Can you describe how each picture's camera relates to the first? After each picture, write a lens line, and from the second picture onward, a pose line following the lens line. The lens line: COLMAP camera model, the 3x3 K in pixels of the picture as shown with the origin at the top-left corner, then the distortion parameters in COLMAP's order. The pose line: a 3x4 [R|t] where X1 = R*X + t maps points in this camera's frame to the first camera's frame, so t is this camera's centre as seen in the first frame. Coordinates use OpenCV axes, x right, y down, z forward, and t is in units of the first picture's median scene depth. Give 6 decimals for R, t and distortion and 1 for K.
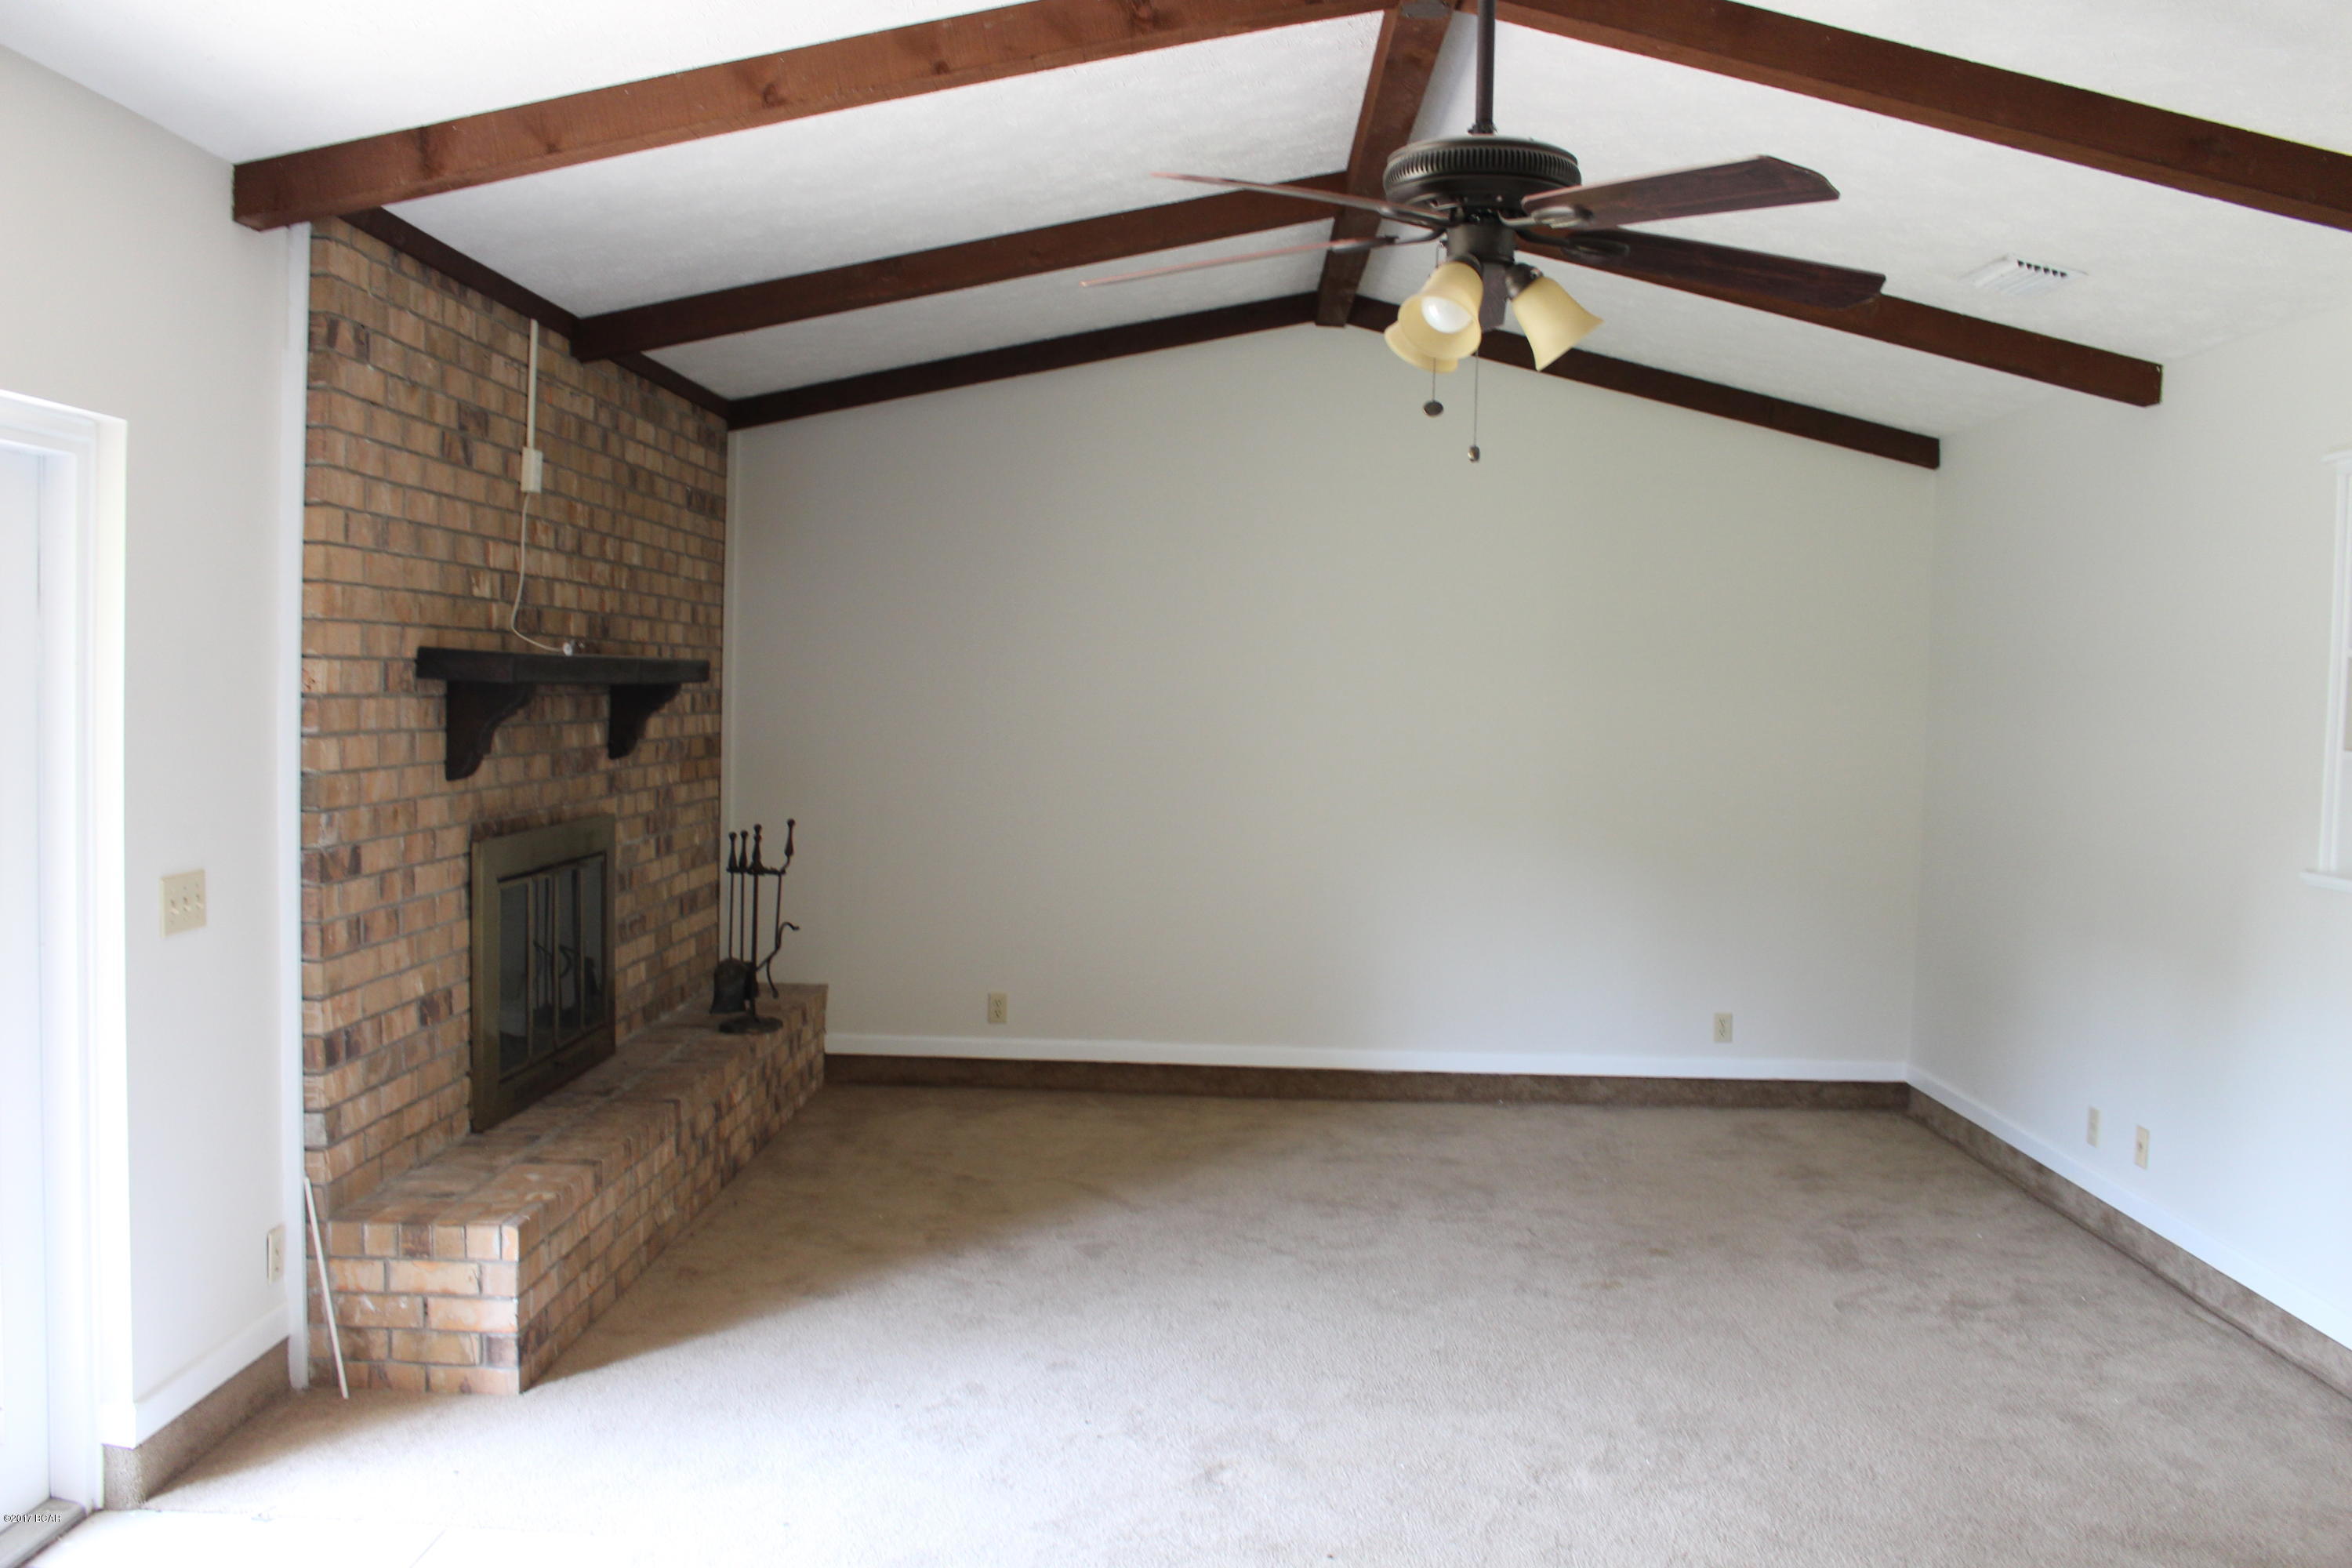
lens RADIAL K [[1977.3, 0, 1171.3], [0, 1977.3, 778.5], [0, 0, 1]] dist [-0.141608, 0.126830]
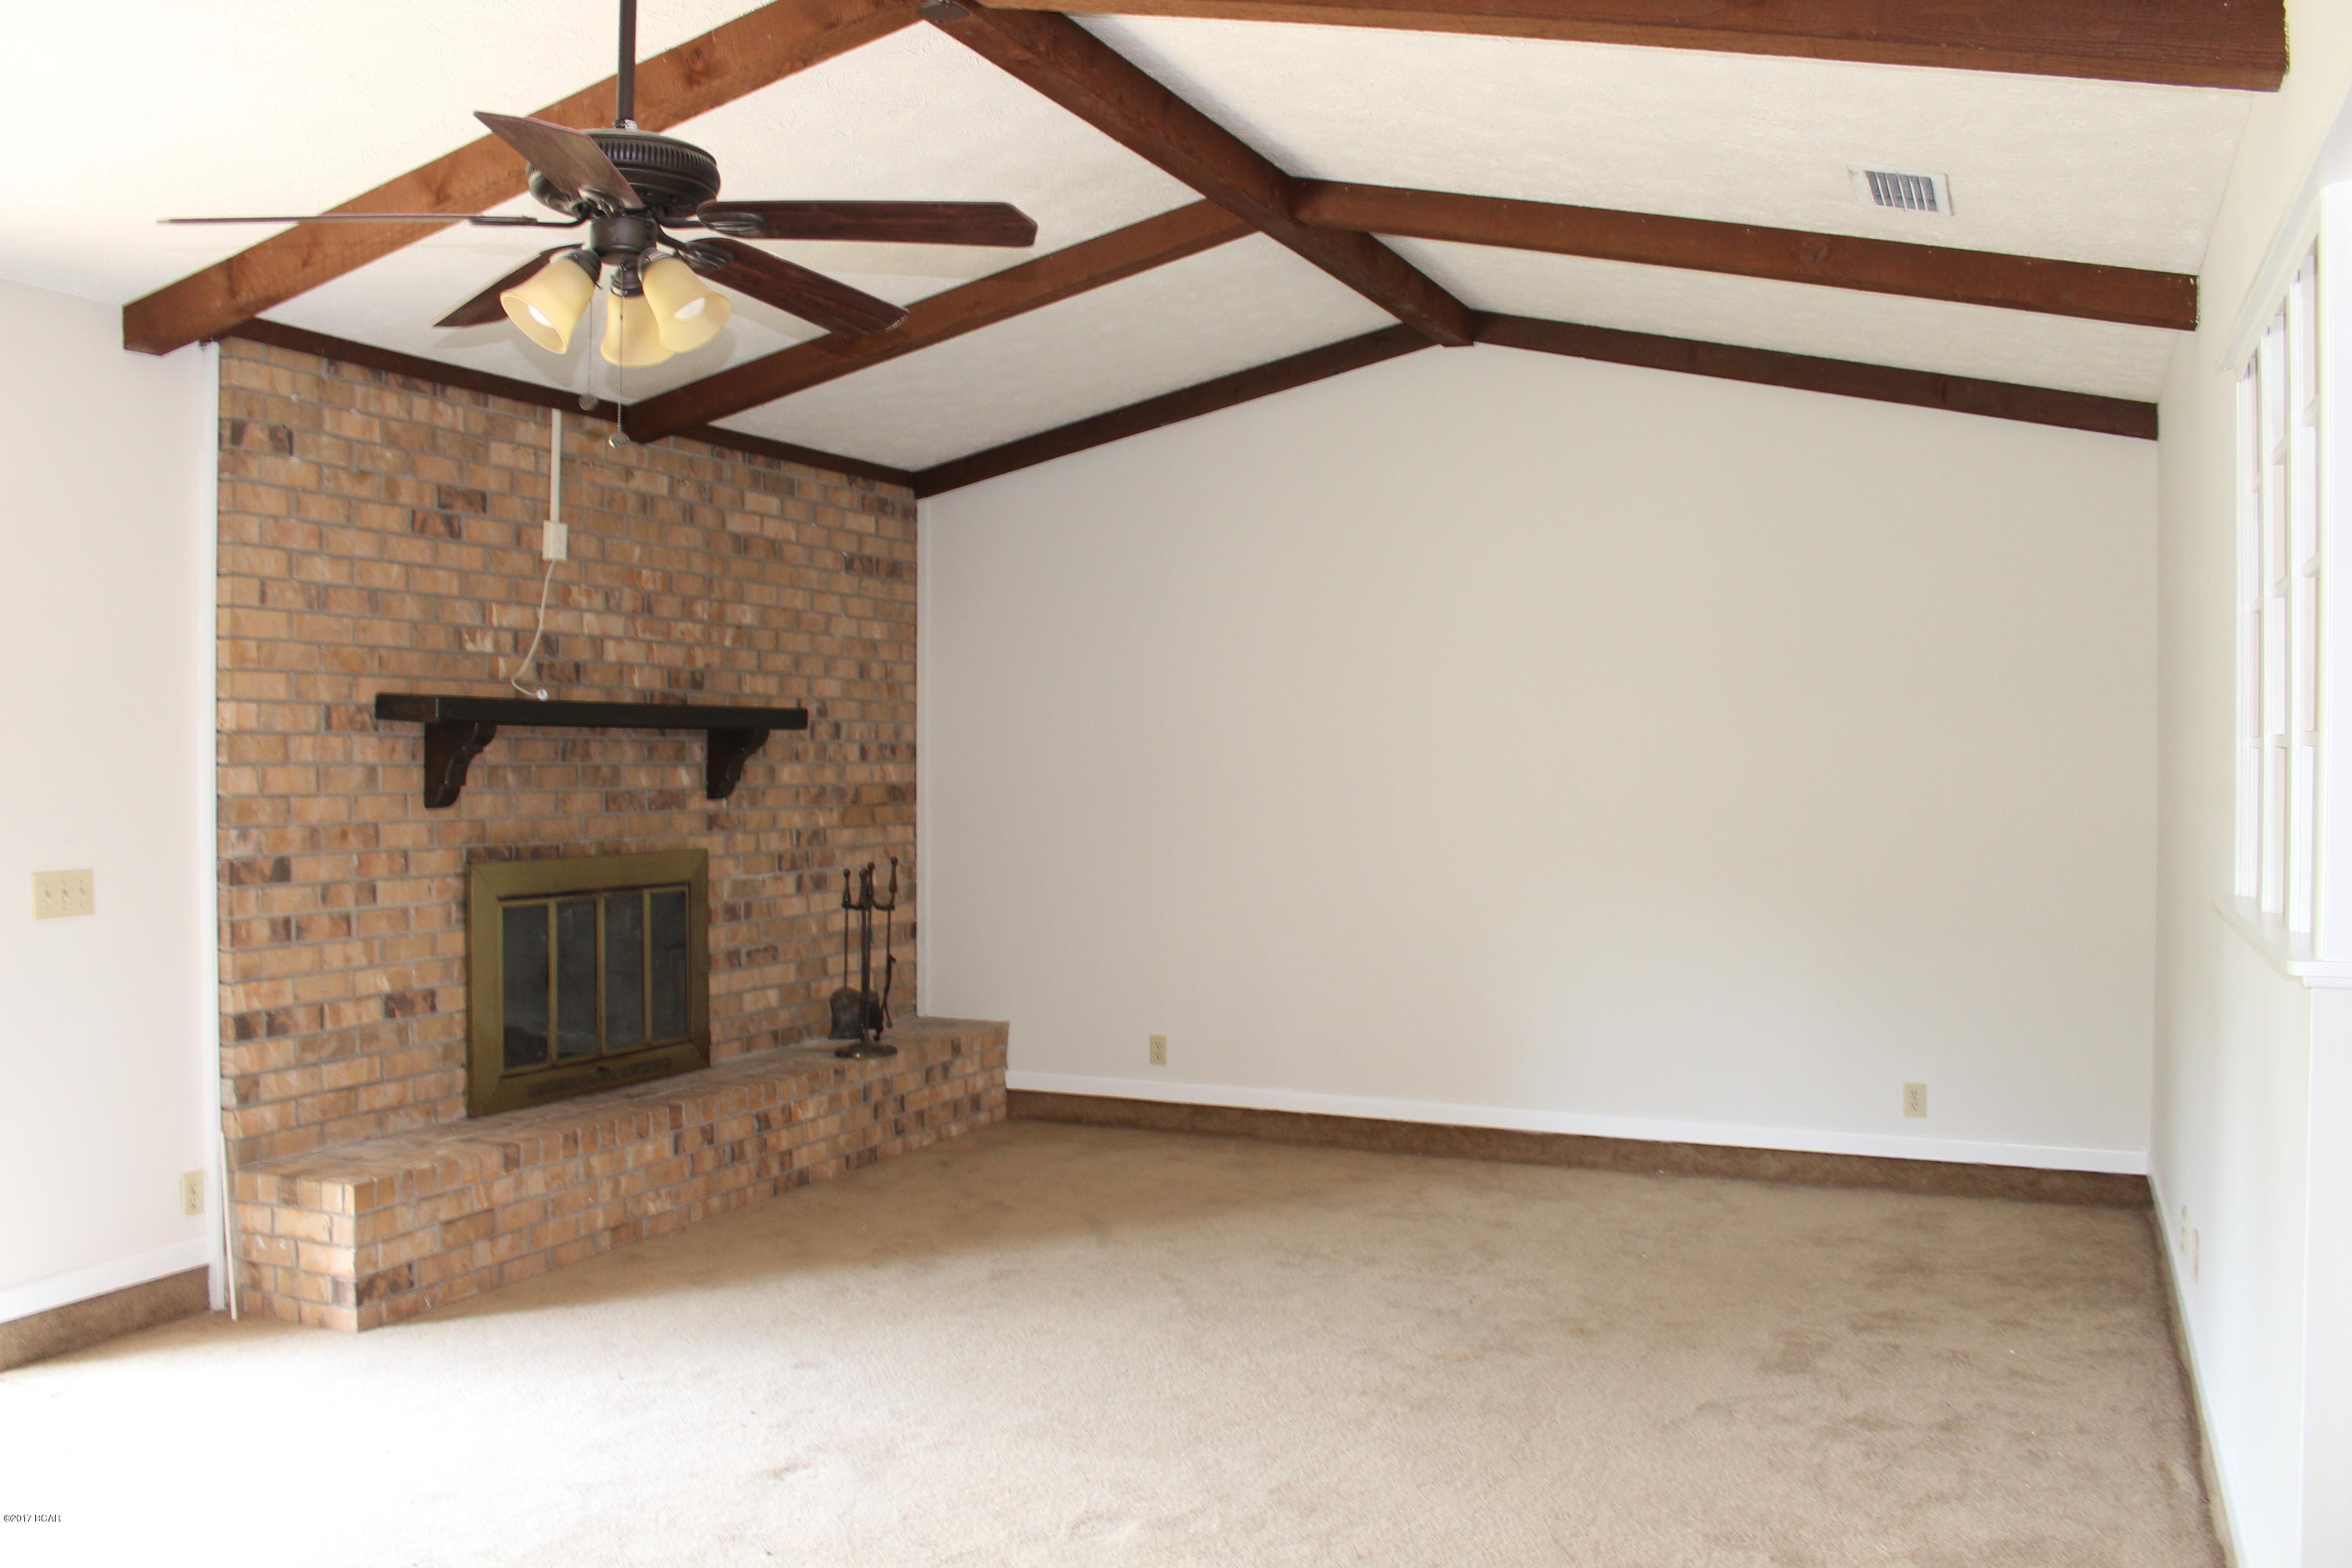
lens RADIAL K [[1977.3, 0, 1171.3], [0, 1977.3, 778.5], [0, 0, 1]] dist [-0.141608, 0.126830]
pose [[0.911158, -0.021852, -0.411477, 0.484402], [0.002733, 0.998891, -0.046994, 0.036567], [0.412048, 0.041695, 0.910208, 0.118545]]
